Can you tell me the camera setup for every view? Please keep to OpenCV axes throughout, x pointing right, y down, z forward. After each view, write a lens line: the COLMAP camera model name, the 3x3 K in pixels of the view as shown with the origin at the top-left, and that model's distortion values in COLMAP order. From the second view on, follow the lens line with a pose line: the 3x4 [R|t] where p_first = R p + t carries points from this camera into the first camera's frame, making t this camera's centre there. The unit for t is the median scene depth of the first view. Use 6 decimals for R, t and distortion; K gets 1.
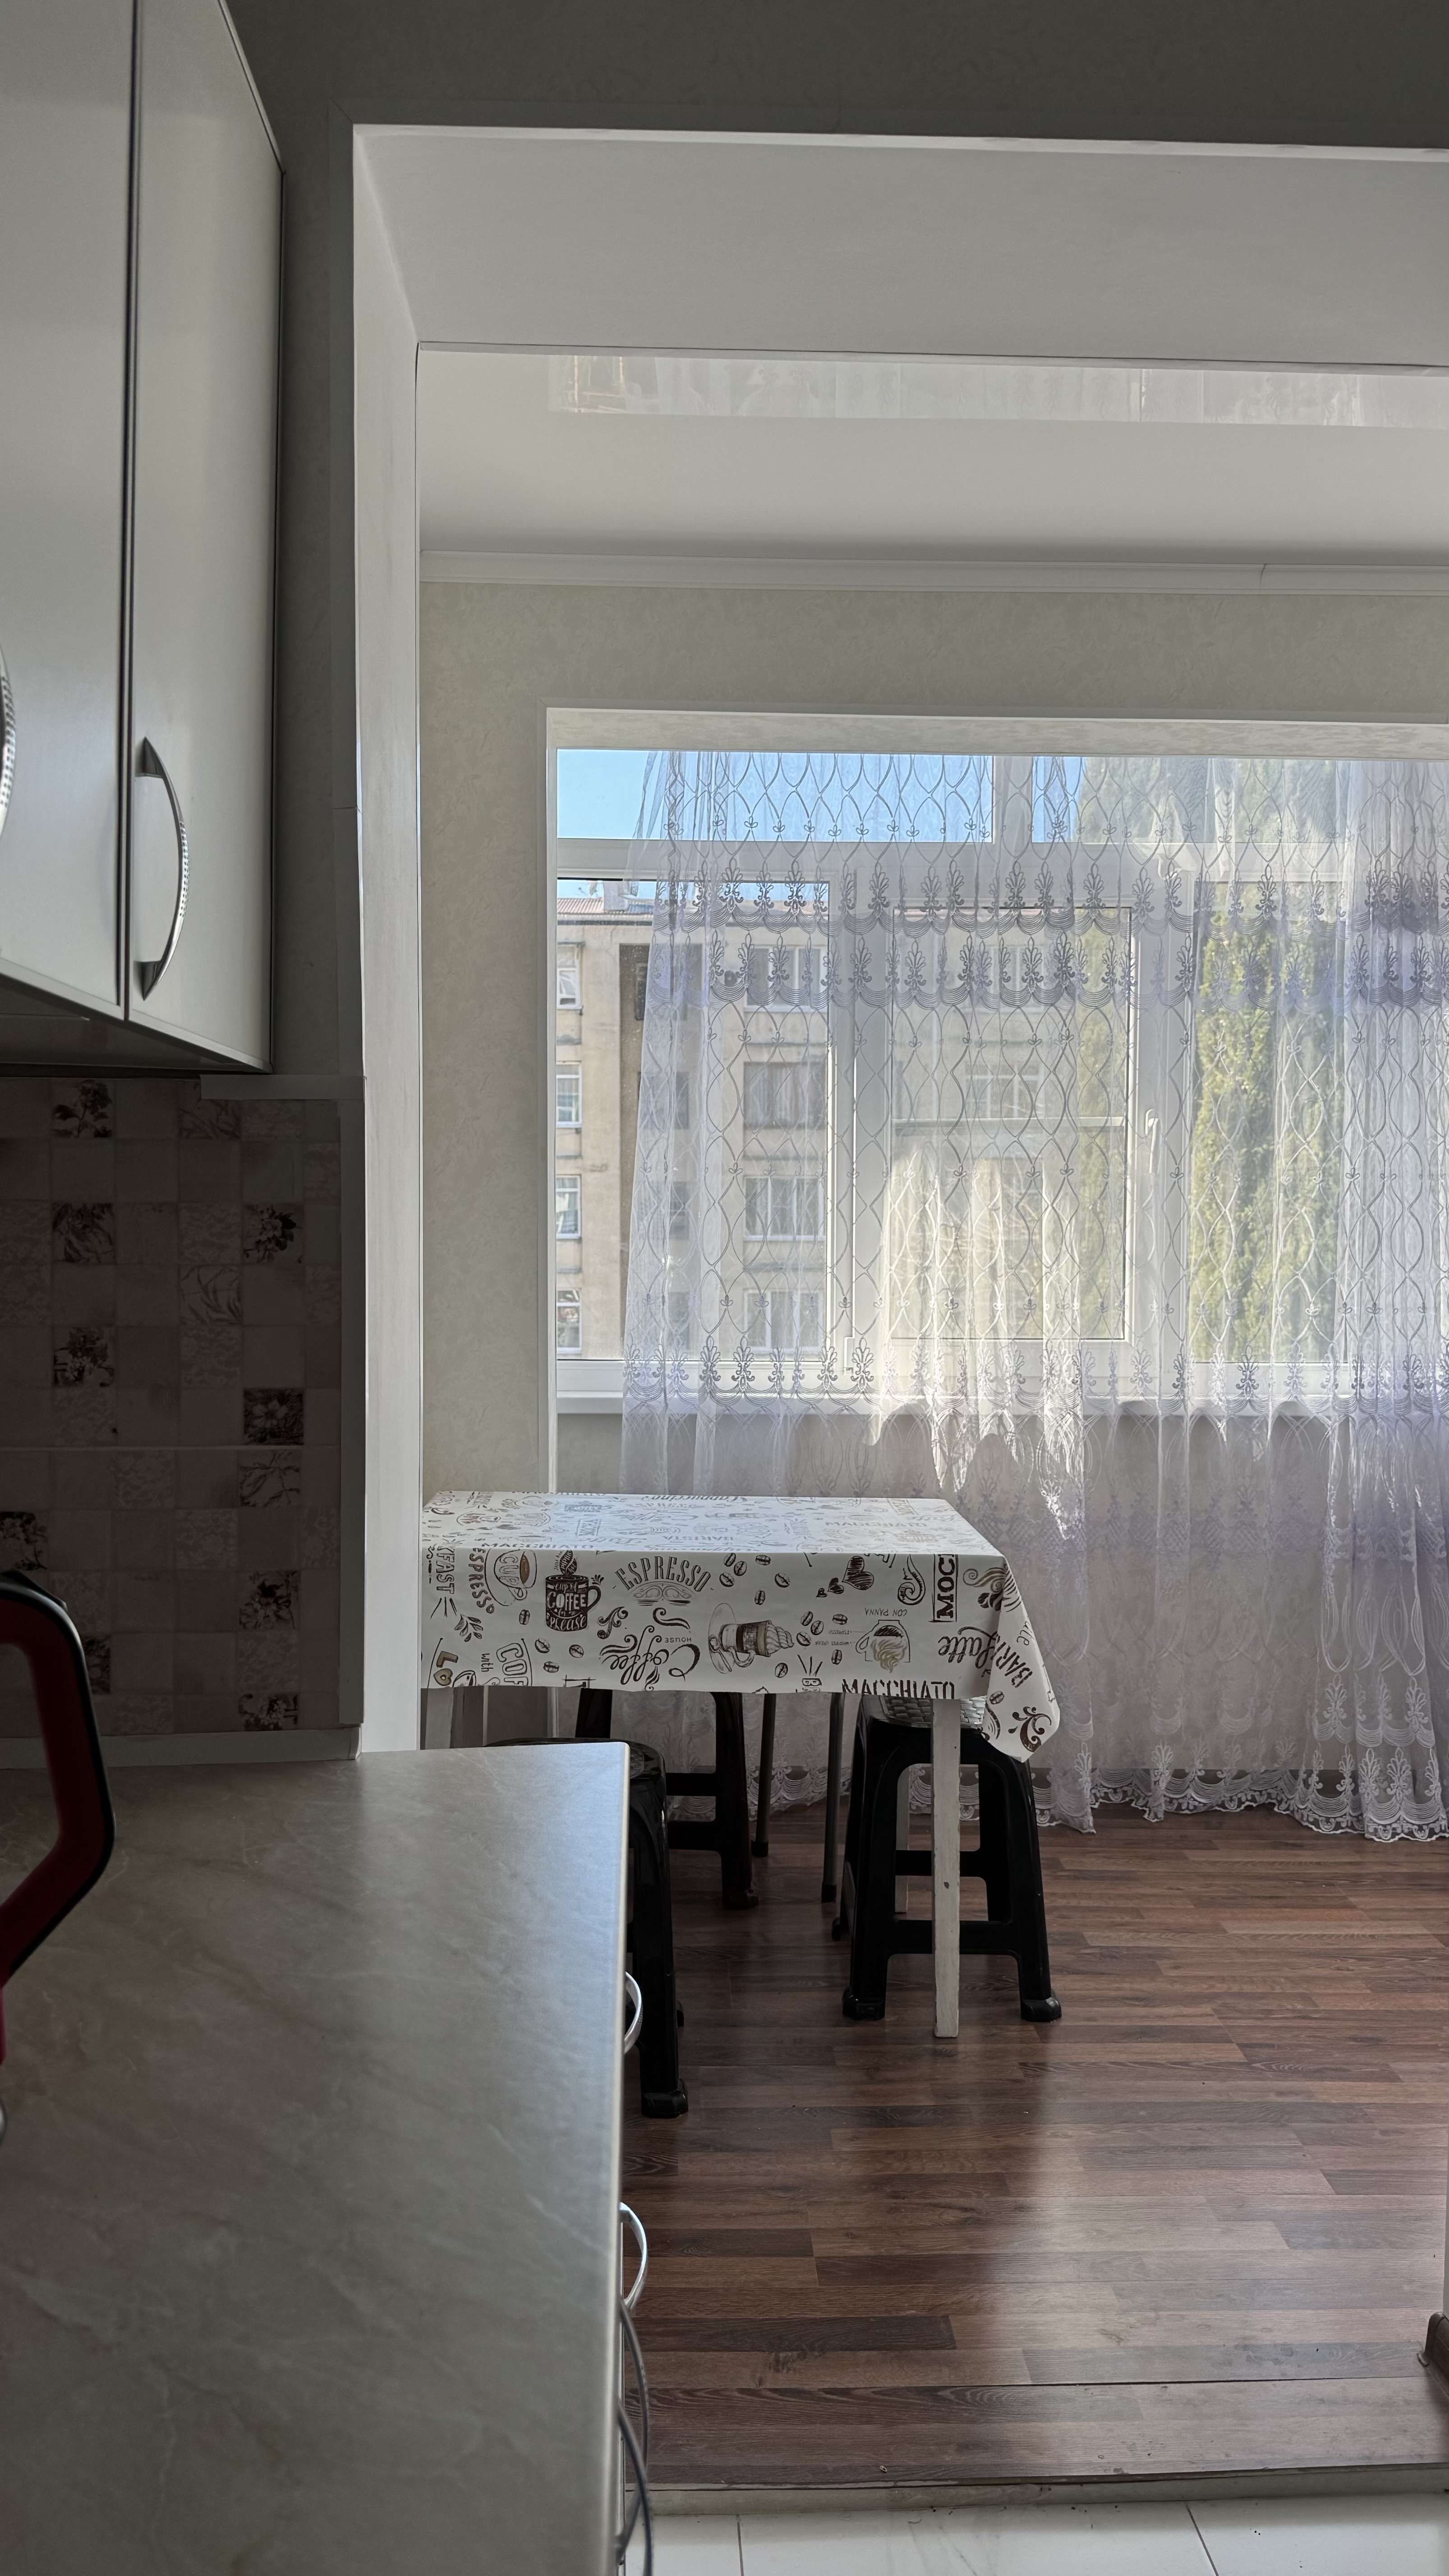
lens RADIAL K [[1785.6, 0, 724.5], [0, 1785.6, 1288.0], [0, 0, 1]] dist [0.185654, -0.293224]
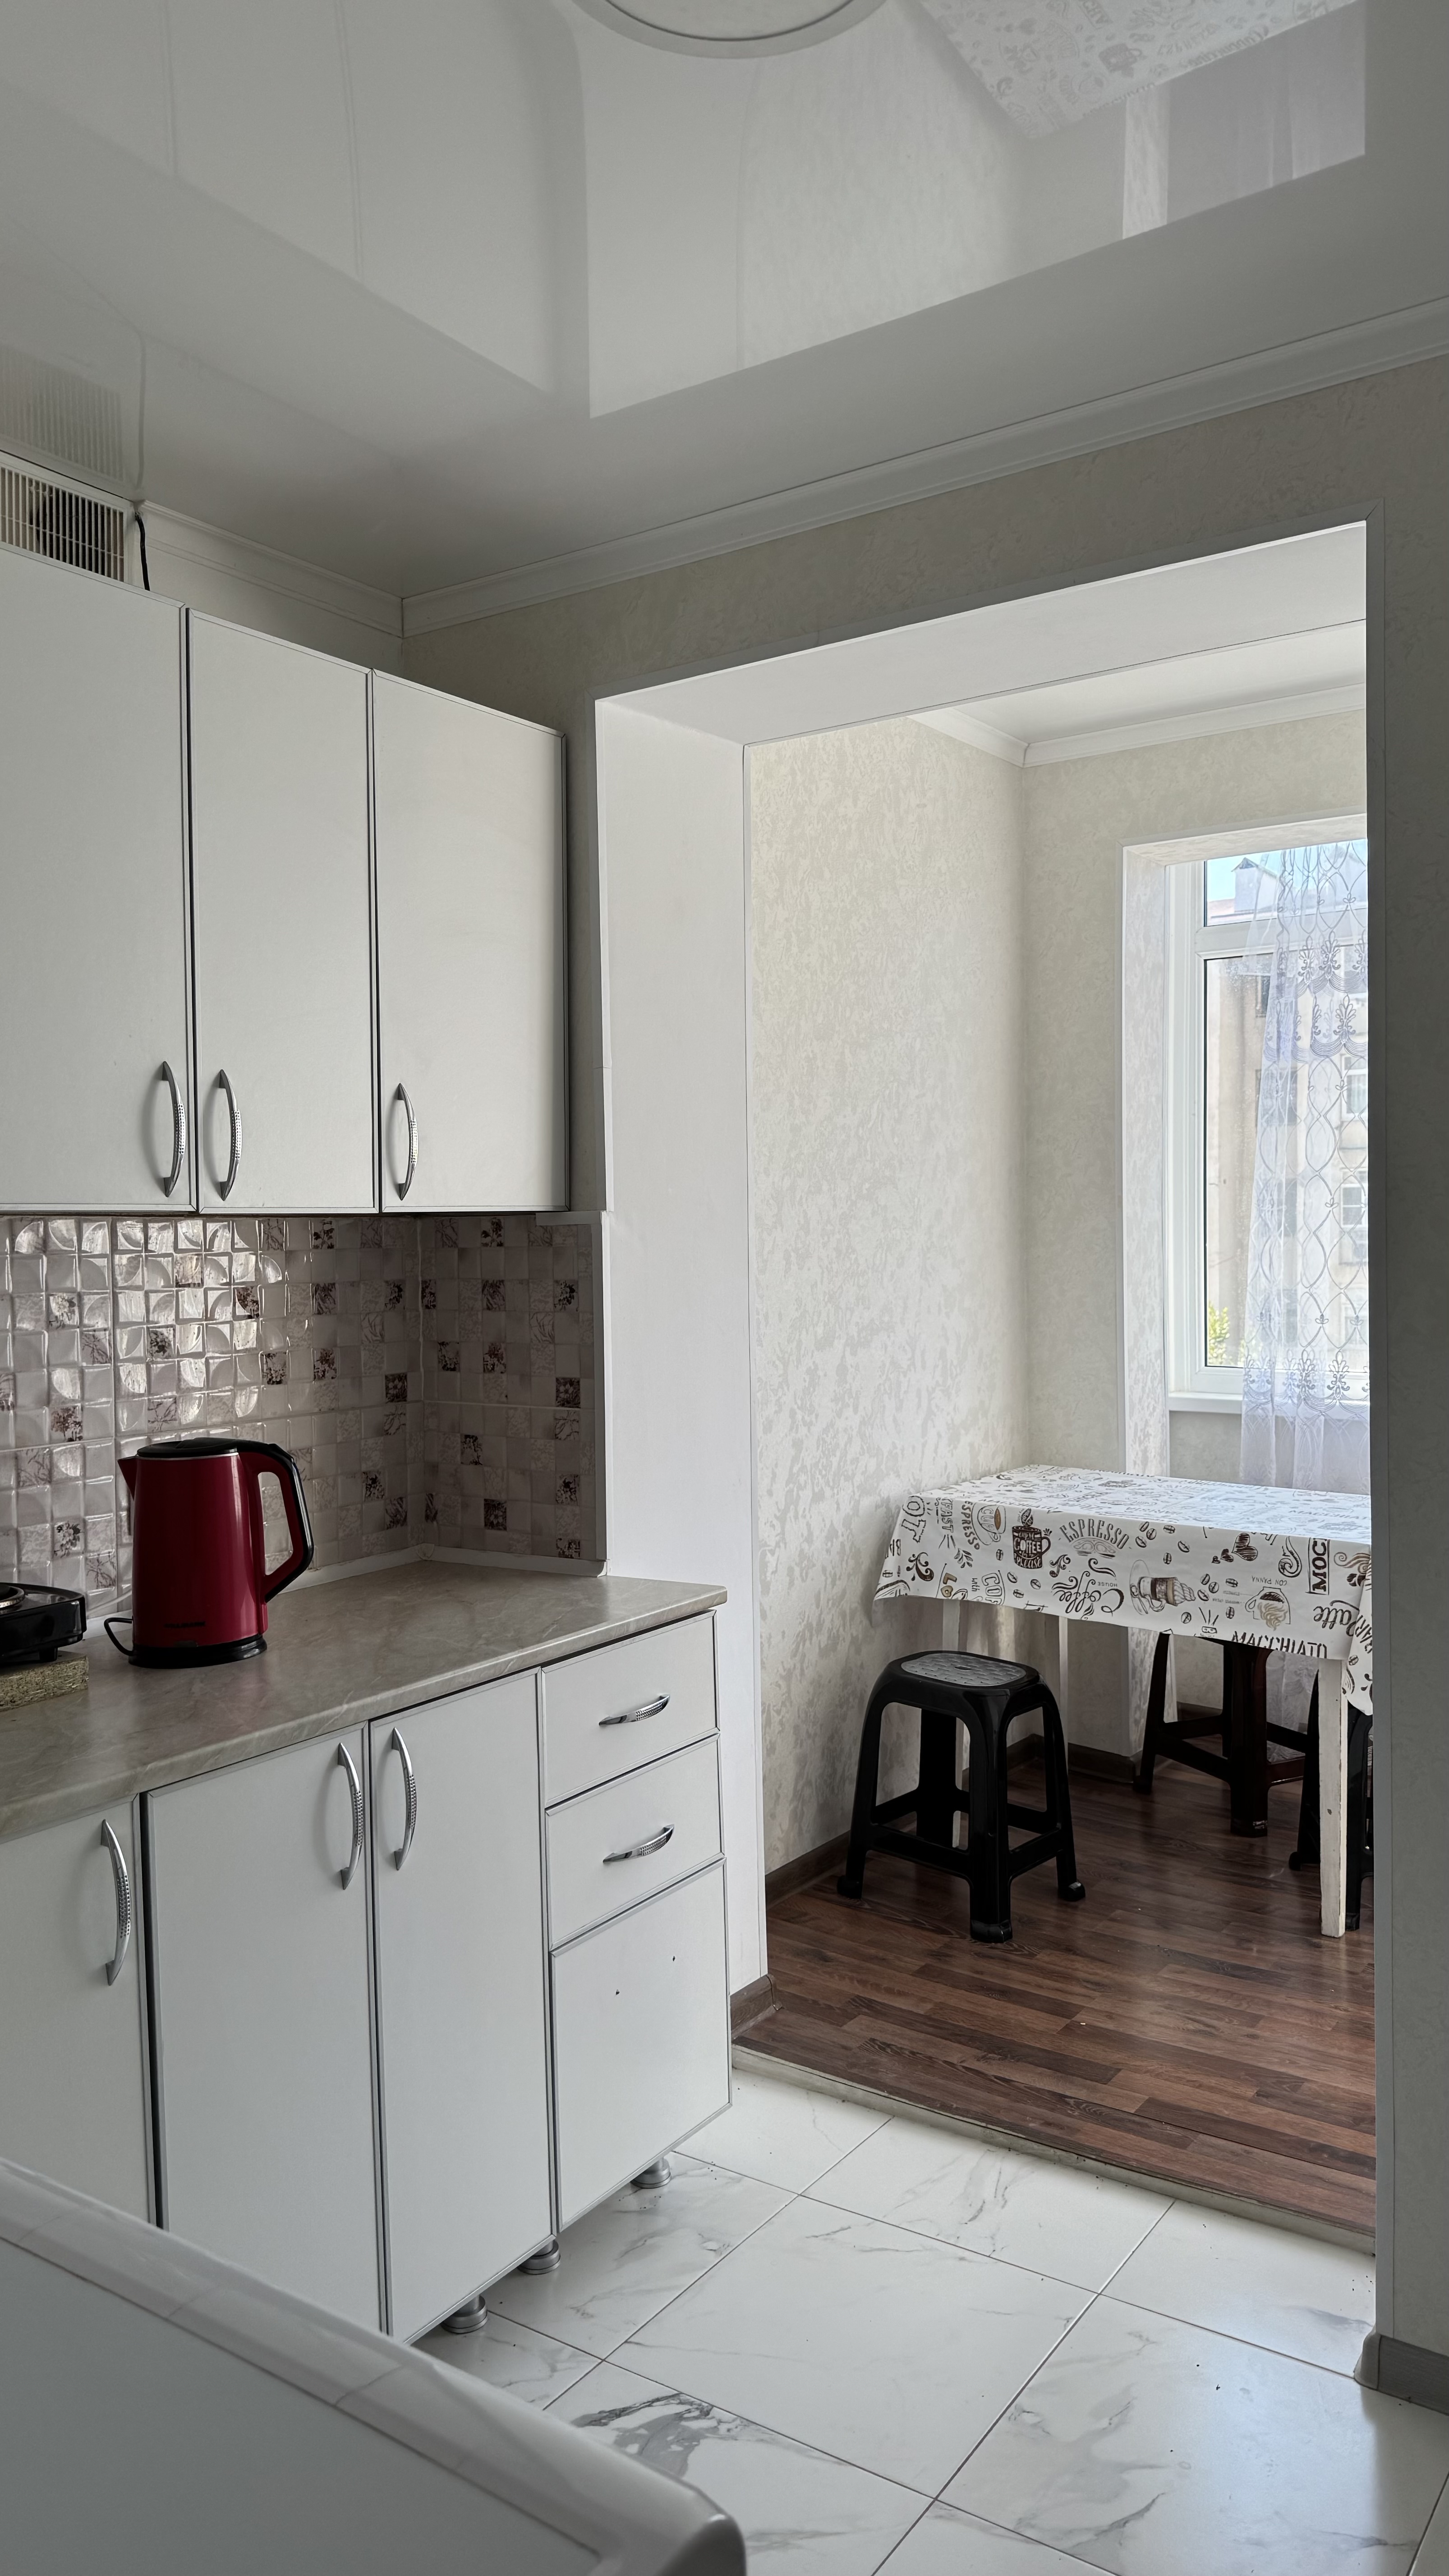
lens RADIAL K [[1785.6, 0, 724.5], [0, 1785.6, 1288.0], [0, 0, 1]] dist [0.185654, -0.293224]
pose [[0.805933, 0.004043, -0.591993, 0.525099], [-0.001174, 0.999986, 0.005231, -0.025490], [0.592006, -0.003521, 0.805926, -0.217774]]
